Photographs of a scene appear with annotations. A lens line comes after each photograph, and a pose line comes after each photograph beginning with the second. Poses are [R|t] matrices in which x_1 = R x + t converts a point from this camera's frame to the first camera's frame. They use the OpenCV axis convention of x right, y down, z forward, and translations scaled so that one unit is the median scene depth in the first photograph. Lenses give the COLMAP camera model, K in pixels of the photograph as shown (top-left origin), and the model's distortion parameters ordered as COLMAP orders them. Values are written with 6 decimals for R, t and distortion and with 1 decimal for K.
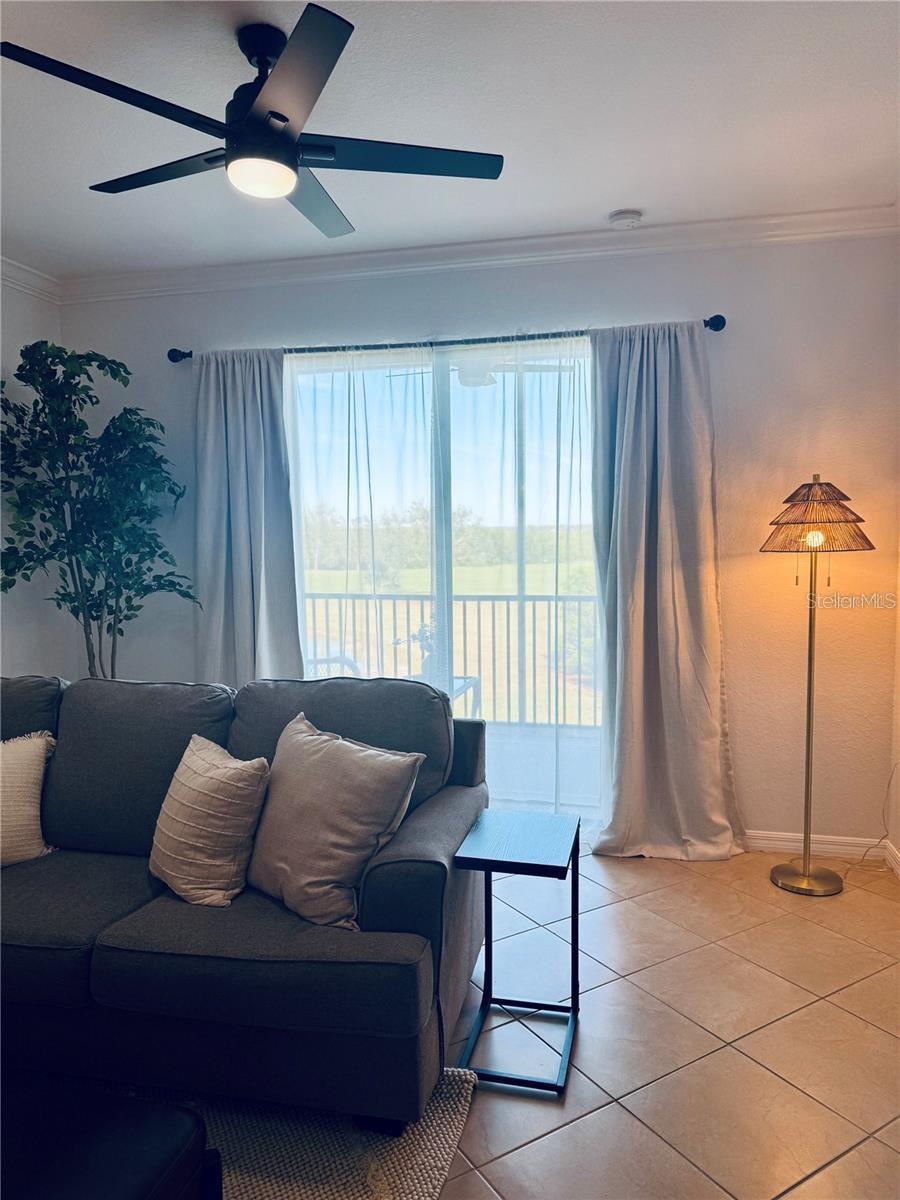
lens RADIAL K [[840.6, 0, 447.4], [0, 840.6, 601.2], [0, 0, 1]] dist [0.011383, -0.001865]
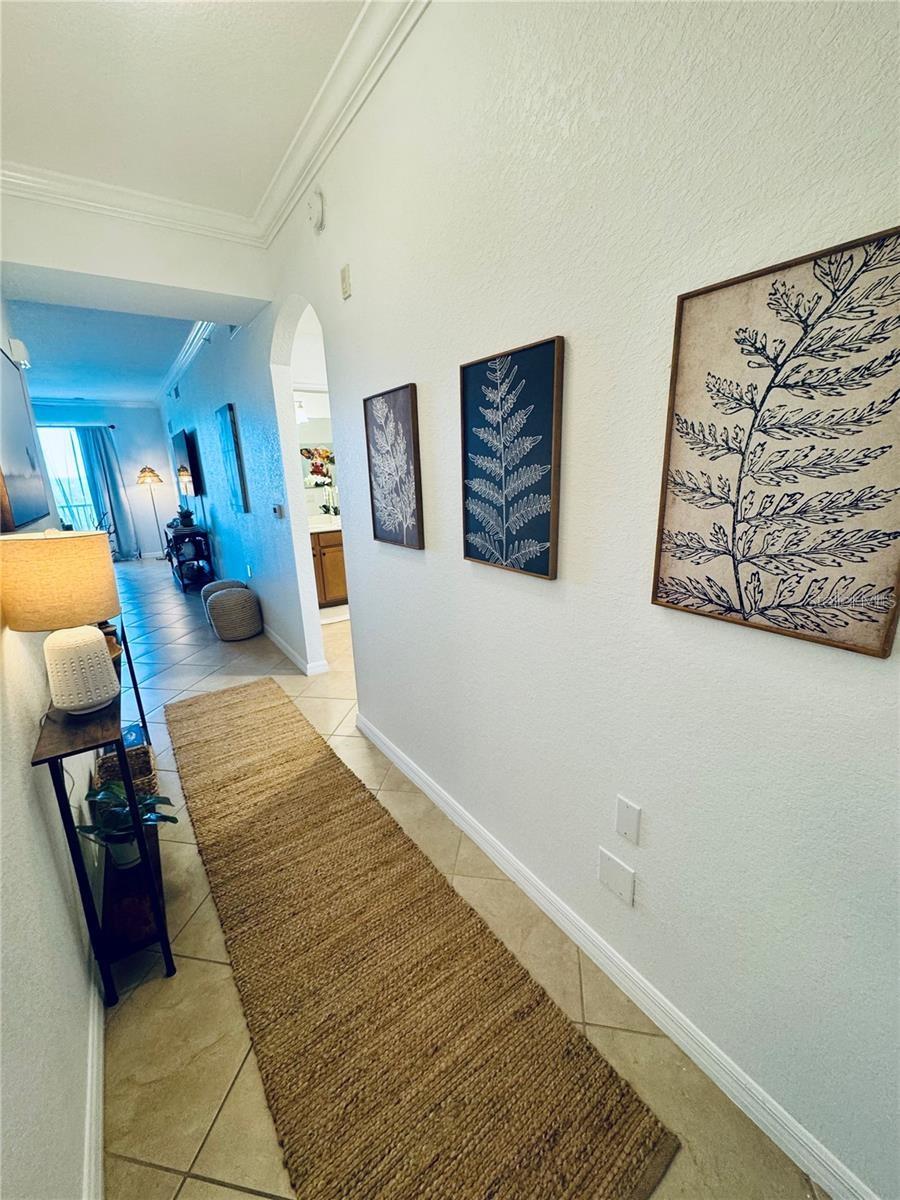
lens RADIAL K [[472.5, 0, 450.0], [0, 472.5, 600.0], [0, 0, 1]] dist [-0.009385, -0.000146]
pose [[0.667564, -0.213548, 0.713271, -0.473251], [0.090468, 0.974153, 0.206983, 0.197776], [-0.739036, -0.073646, 0.669628, -2.175886]]
